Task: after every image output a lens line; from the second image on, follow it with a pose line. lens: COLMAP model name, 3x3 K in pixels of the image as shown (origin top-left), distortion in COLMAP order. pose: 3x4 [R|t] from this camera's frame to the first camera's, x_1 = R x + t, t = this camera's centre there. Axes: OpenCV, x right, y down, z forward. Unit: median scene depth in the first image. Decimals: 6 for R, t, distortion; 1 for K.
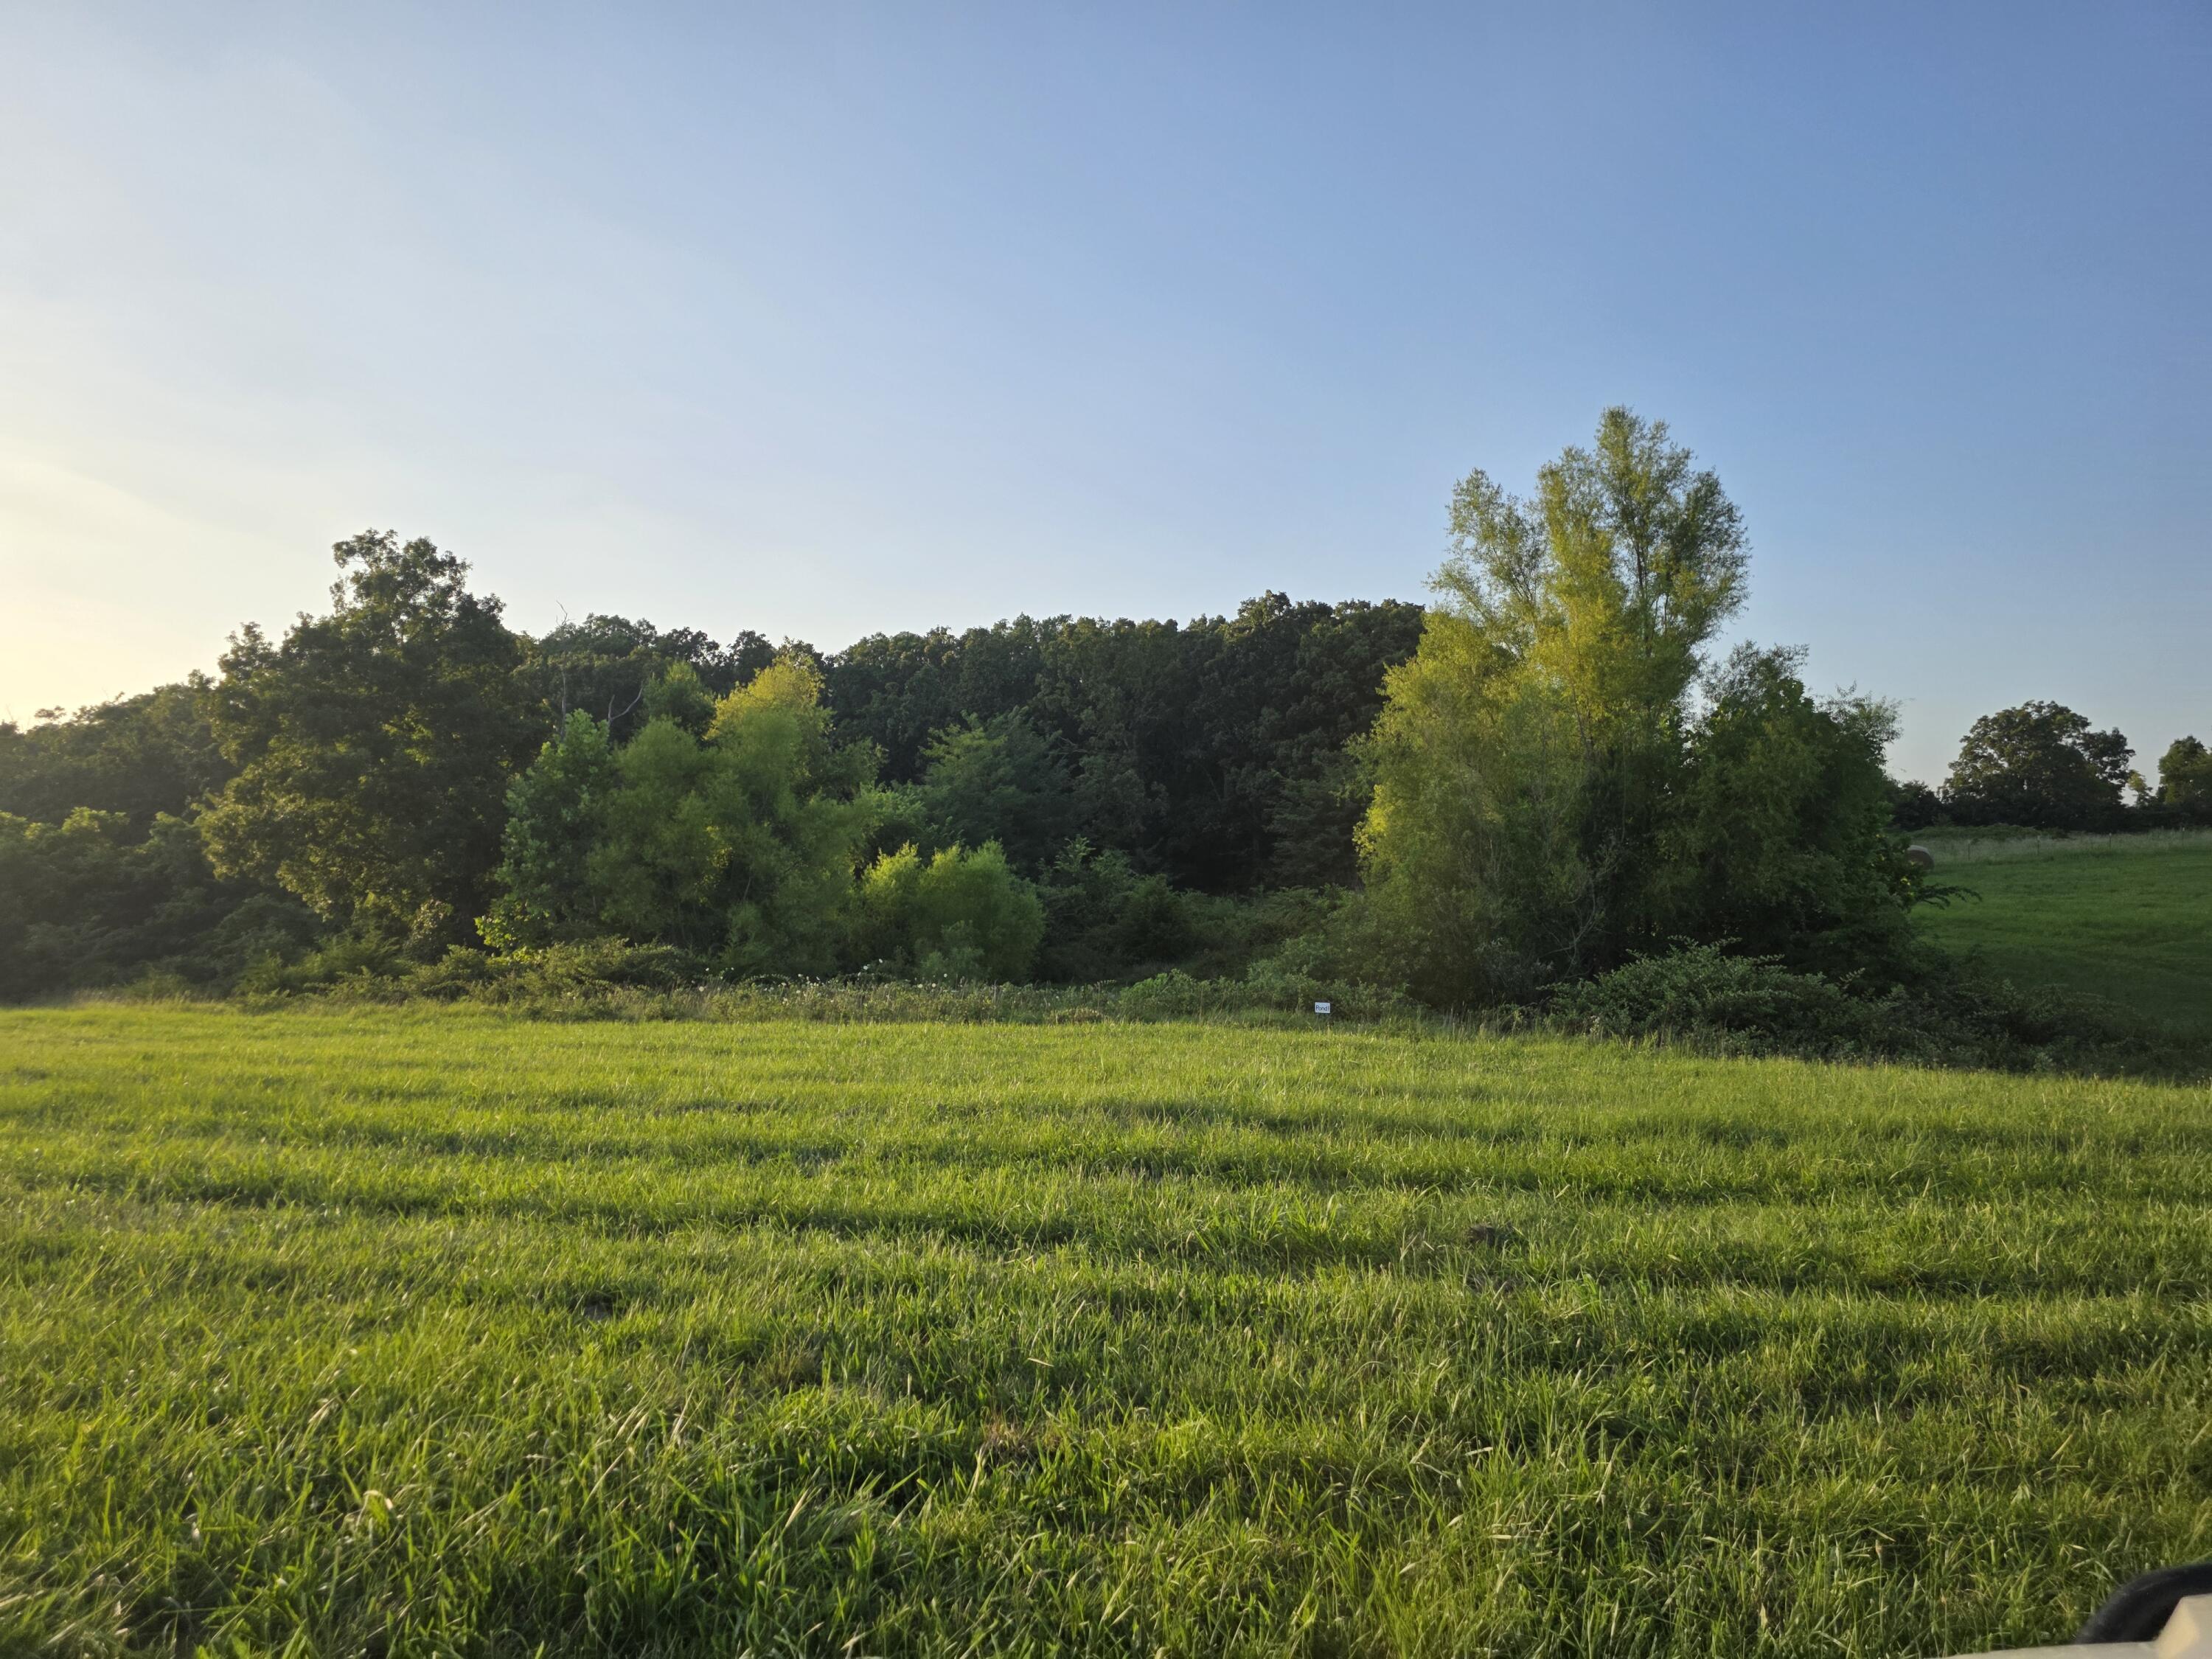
lens RADIAL K [[1383.4, 0, 1093.8], [0, 1383.4, 852.7], [0, 0, 1]] dist [0.000561, -0.001138]
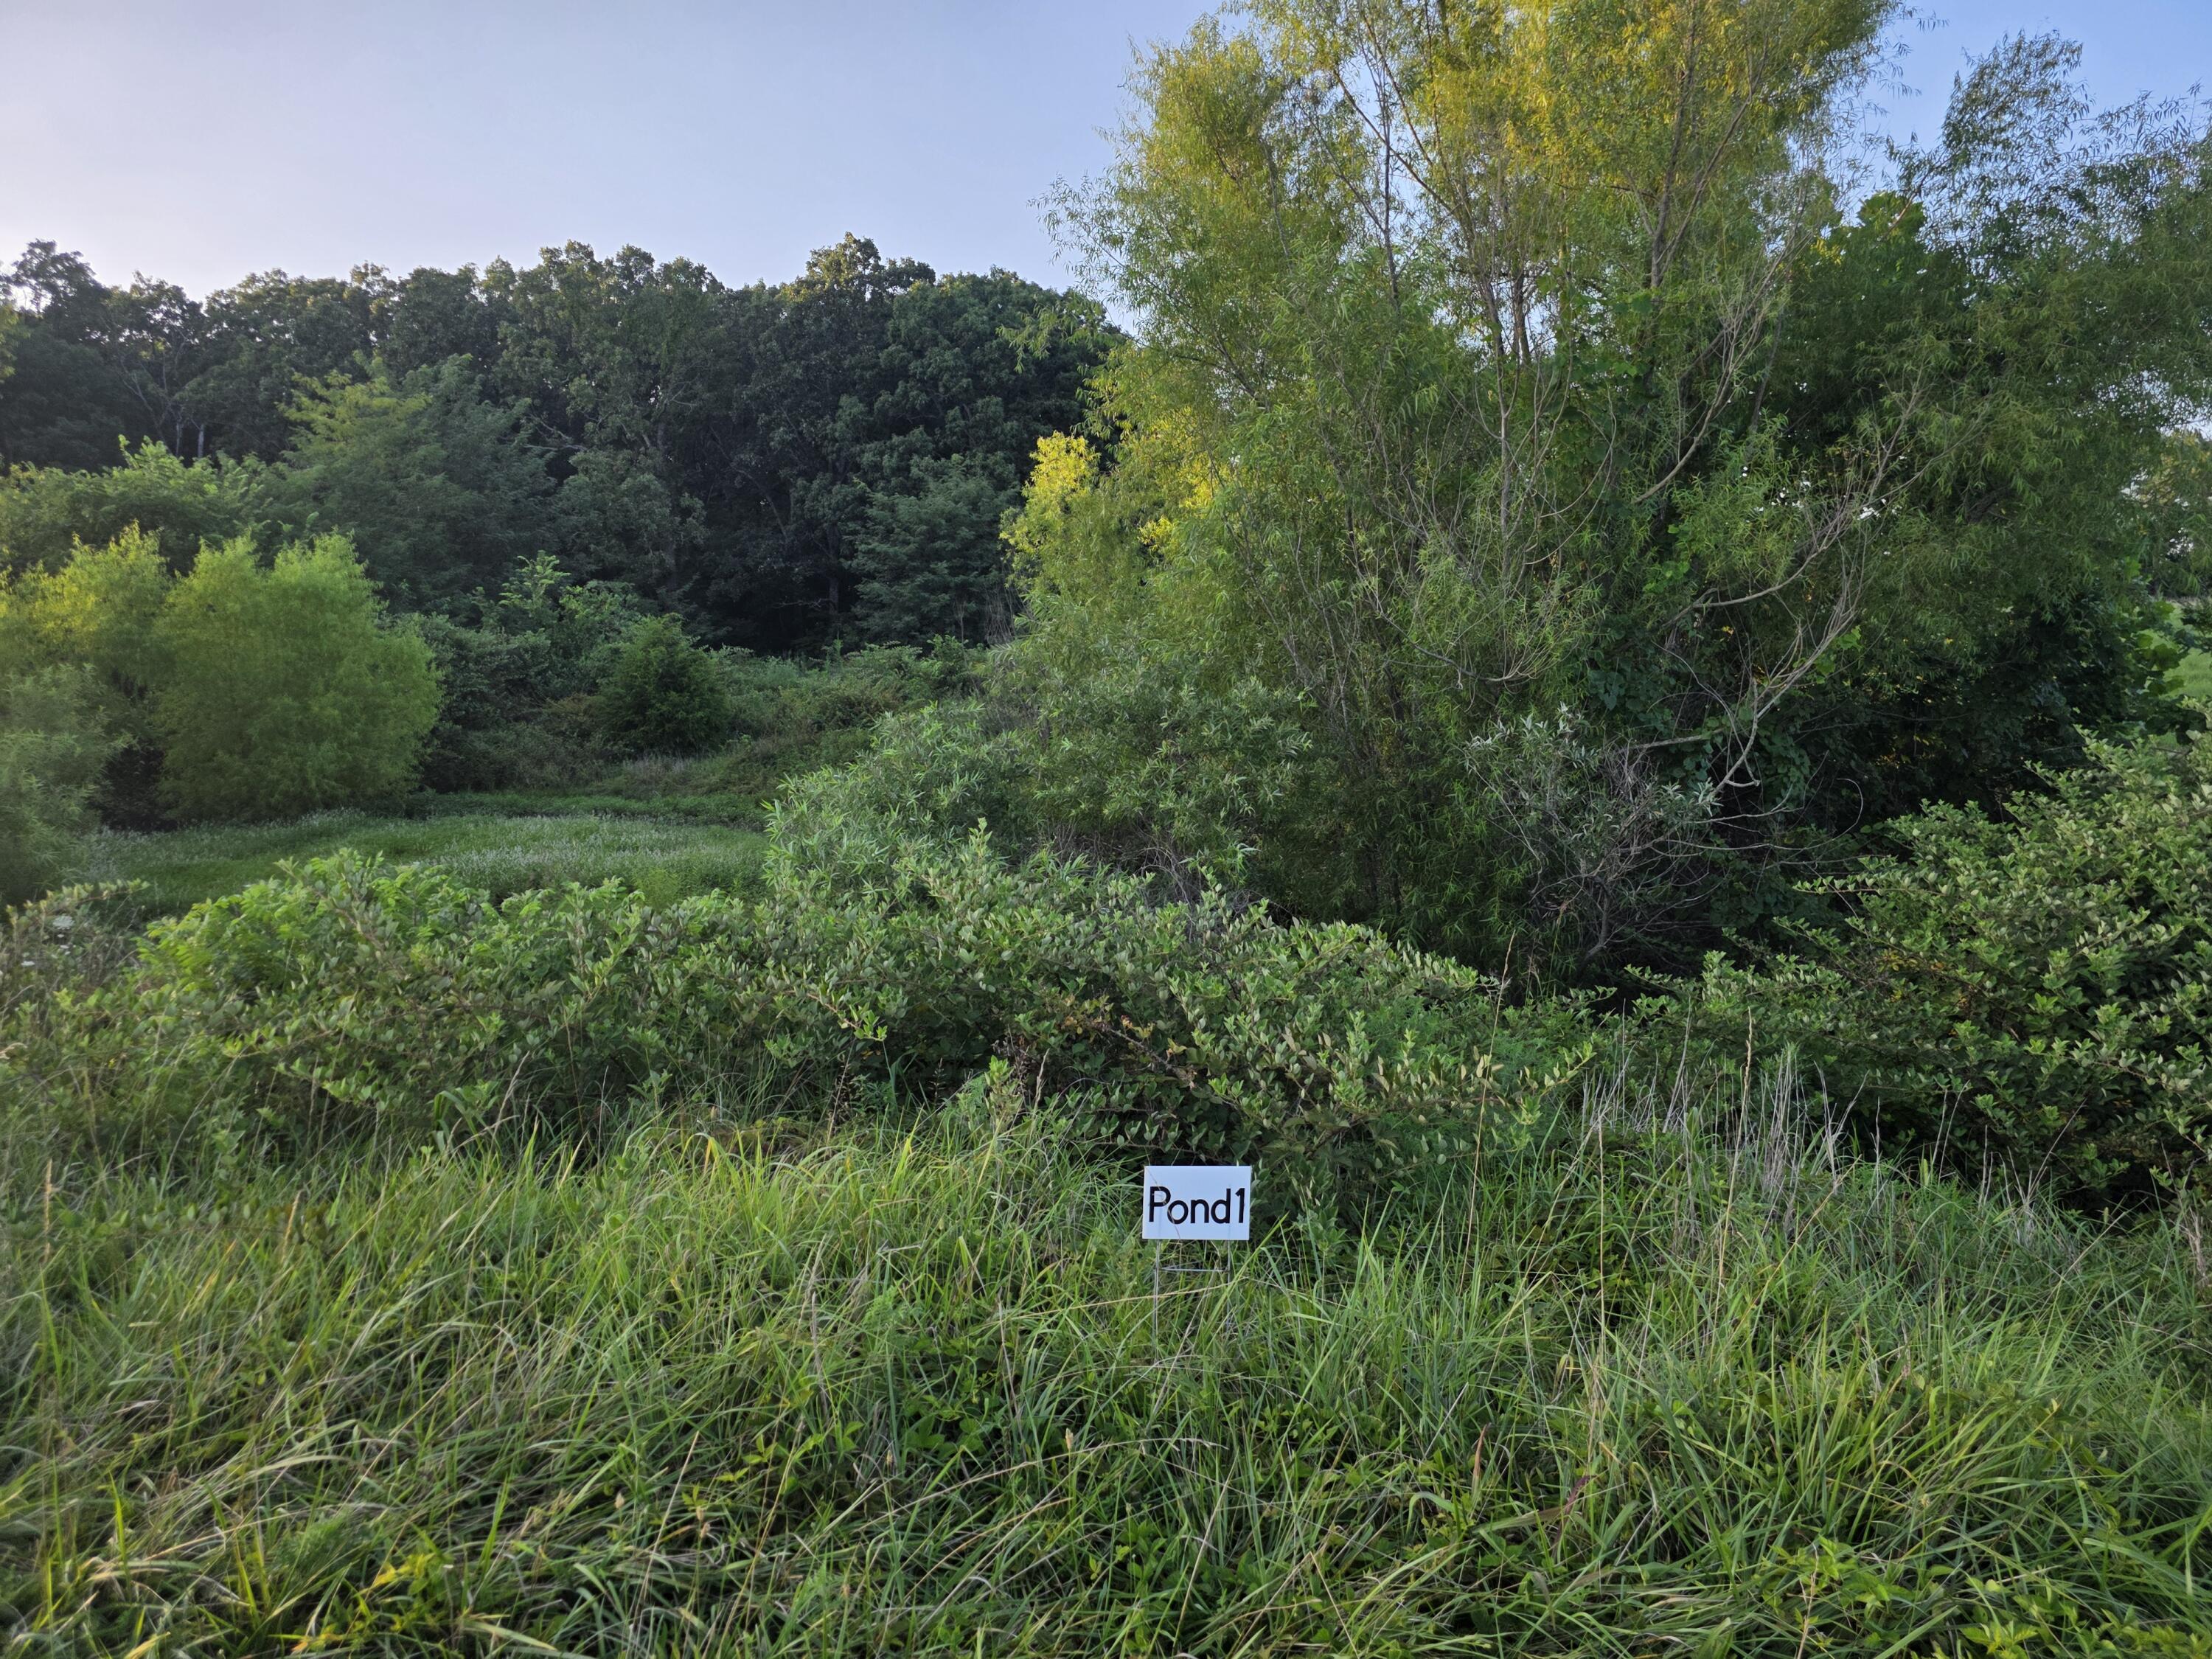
lens RADIAL K [[1383.4, 0, 1089.8], [0, 1383.4, 853.3], [0, 0, 1]] dist [0.000561, -0.001138]
pose [[0.957595, -0.021815, 0.287290, 0.037855], [-0.023161, 0.988074, 0.152228, 0.018363], [-0.287184, -0.152427, 0.945670, 0.275728]]
